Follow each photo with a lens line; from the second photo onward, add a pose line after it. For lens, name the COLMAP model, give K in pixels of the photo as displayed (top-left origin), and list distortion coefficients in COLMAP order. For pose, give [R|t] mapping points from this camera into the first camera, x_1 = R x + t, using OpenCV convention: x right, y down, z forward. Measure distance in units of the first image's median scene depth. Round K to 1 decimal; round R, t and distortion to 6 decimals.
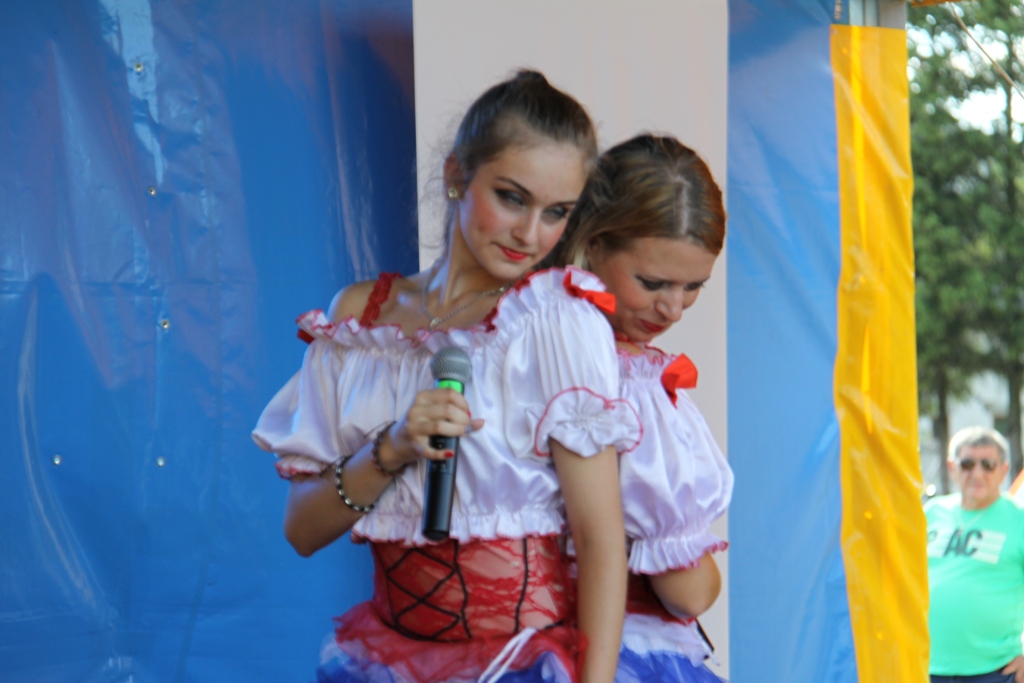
lens RADIAL K [[5137.4, 0, 512.0], [0, 5137.4, 341.5], [0, 0, 1]] dist [1.257950, -2.854840]
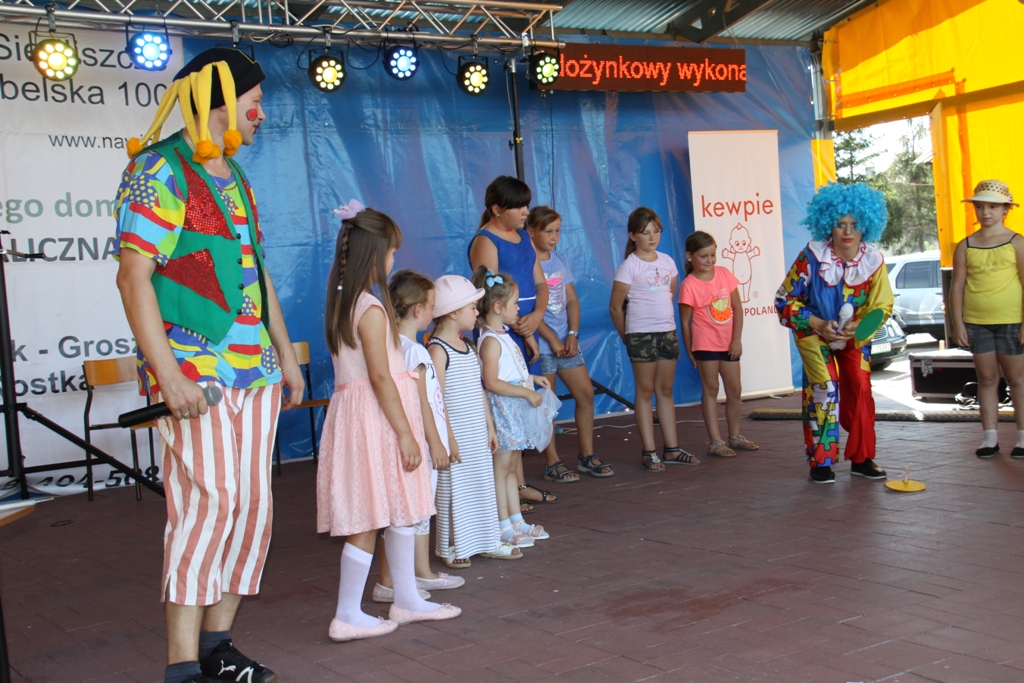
lens RADIAL K [[1325.9, 0, 535.7], [0, 1325.9, 330.8], [0, 0, 1]] dist [0.022252, 0.565187]
pose [[0.989147, -0.046521, -0.139366, -0.001349], [0.055100, 0.996775, 0.058343, 0.002765], [0.136203, -0.065389, 0.988521, 0.063204]]
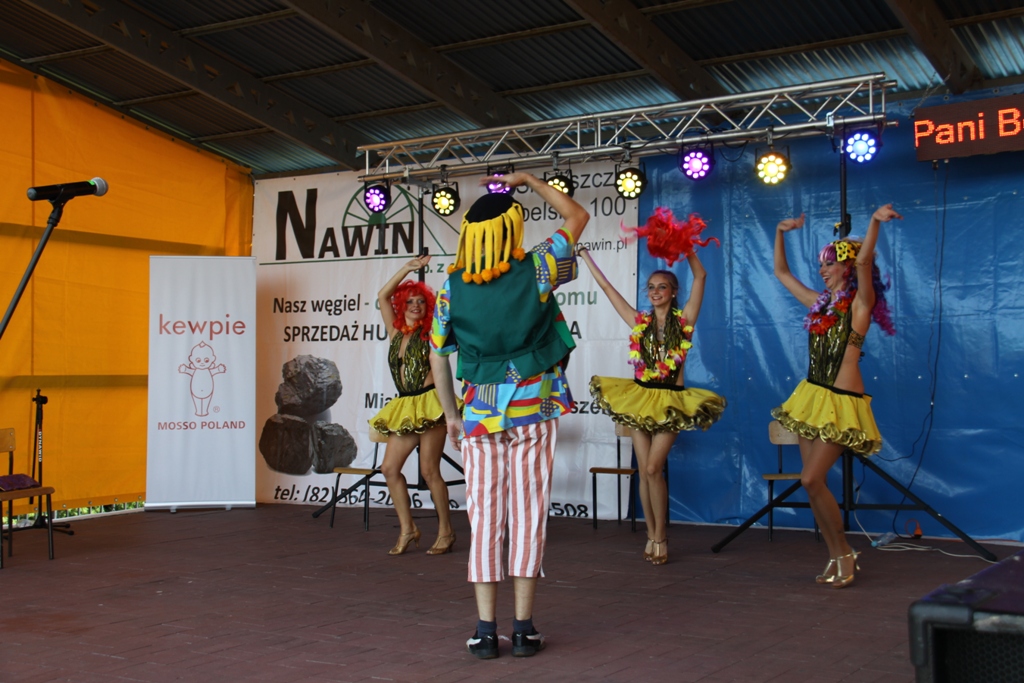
lens RADIAL K [[1325.9, 0, 535.7], [0, 1325.9, 330.8], [0, 0, 1]] dist [0.022252, 0.565187]
pose [[0.285284, -0.025912, -0.958093, 0.320355], [0.028098, 0.999431, -0.018663, 0.003358], [0.958031, -0.021596, 0.285849, 0.303032]]
